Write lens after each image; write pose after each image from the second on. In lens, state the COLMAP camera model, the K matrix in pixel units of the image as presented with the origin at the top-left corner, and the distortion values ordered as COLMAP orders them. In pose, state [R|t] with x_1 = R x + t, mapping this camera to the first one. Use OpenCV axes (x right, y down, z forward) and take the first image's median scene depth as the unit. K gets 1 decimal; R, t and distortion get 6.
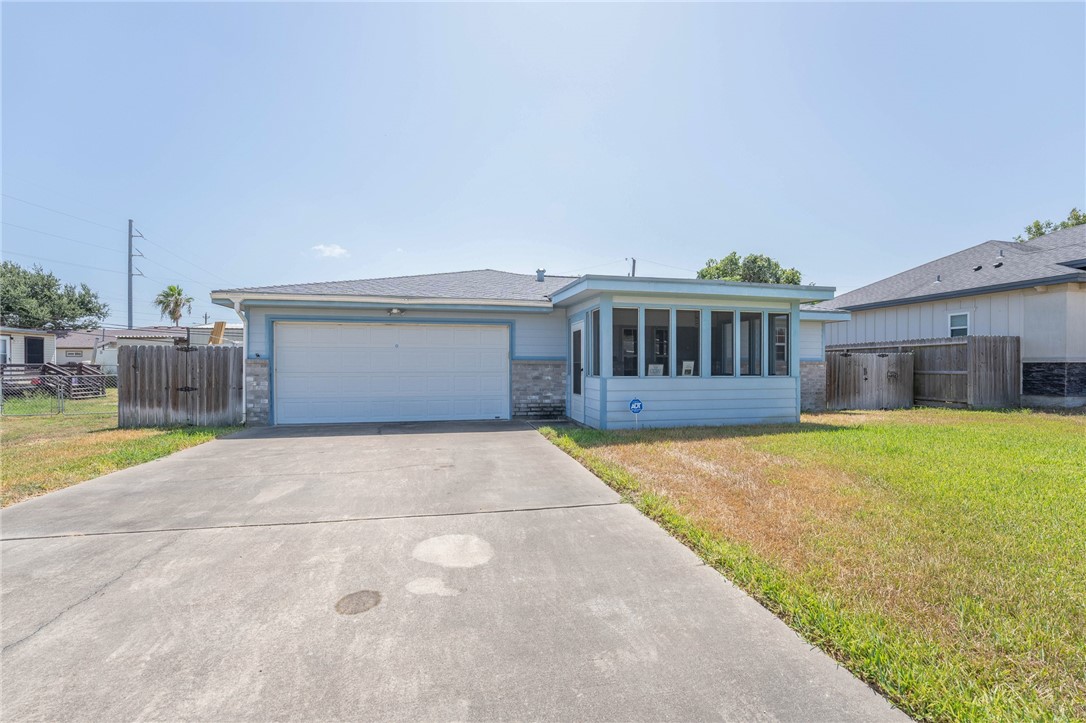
lens RADIAL K [[447.8, 0, 544.2], [0, 447.8, 368.9], [0, 0, 1]] dist [-0.020944, 0.001825]
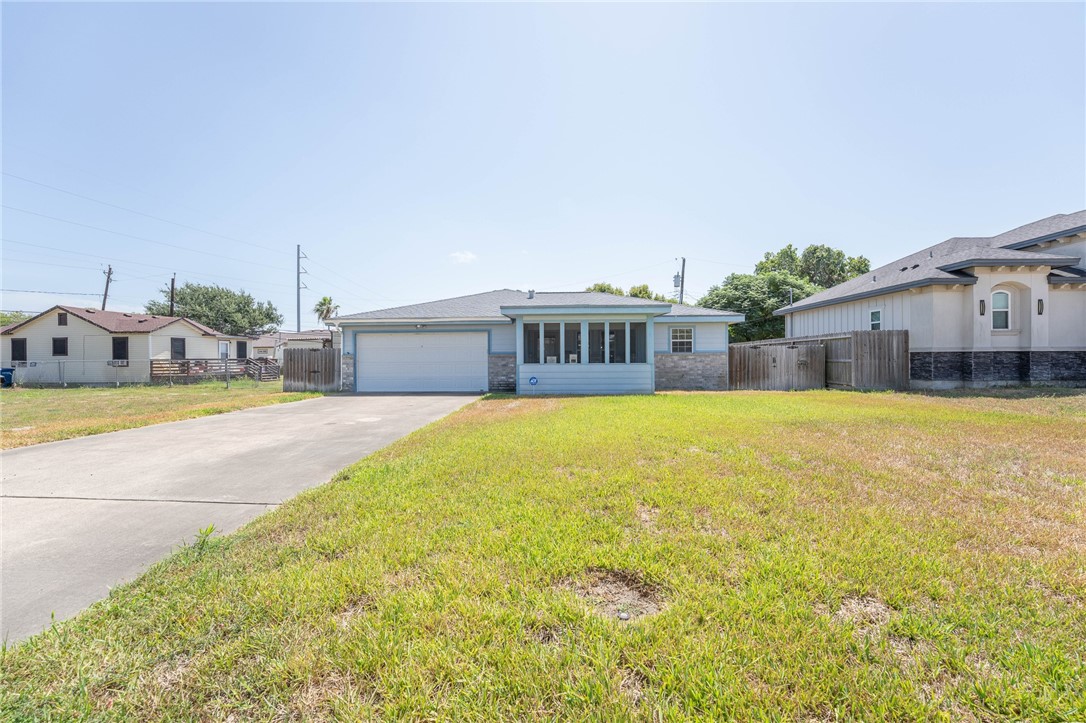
lens RADIAL K [[447.8, 0, 540.7], [0, 447.8, 357.3], [0, 0, 1]] dist [-0.020944, 0.001825]
pose [[0.966315, -0.007020, -0.257267, 0.411920], [0.004990, 0.999951, -0.008543, 0.004614], [0.257314, 0.006971, 0.966303, -0.391181]]
